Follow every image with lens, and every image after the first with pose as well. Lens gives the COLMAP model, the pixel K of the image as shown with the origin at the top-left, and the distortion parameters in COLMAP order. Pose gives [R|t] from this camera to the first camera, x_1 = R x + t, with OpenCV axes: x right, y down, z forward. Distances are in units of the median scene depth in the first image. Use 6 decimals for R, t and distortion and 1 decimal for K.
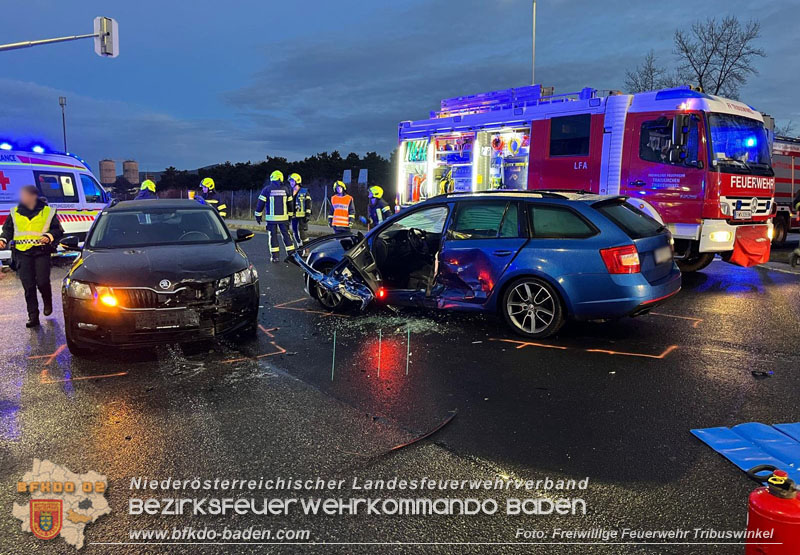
lens RADIAL K [[597.2, 0, 400.0], [0, 597.2, 277.5], [0, 0, 1]] dist [0.054386, -0.001867]
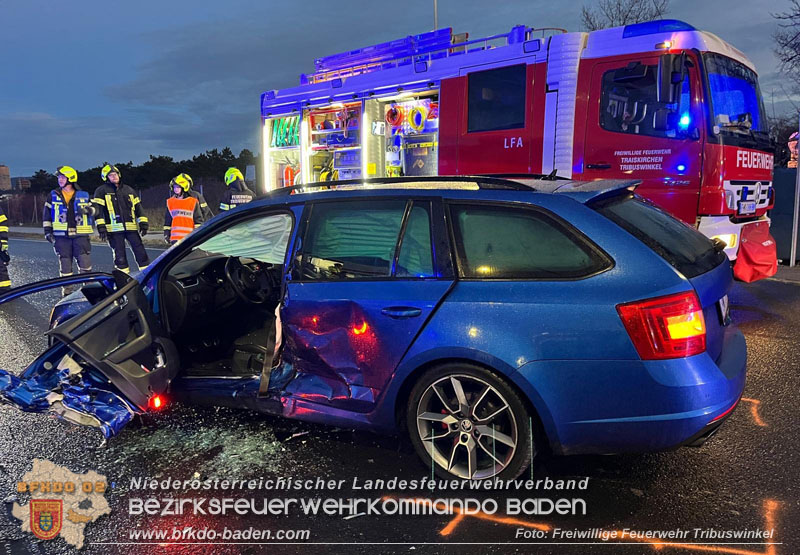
lens RADIAL K [[617.1, 0, 382.1], [0, 617.1, 312.3], [0, 0, 1]] dist [0.032093, 0.000486]
pose [[0.991613, -0.053874, 0.117478, 0.059111], [0.047480, 0.997269, 0.056568, -0.040497], [-0.120205, -0.050516, 0.991463, 0.310977]]
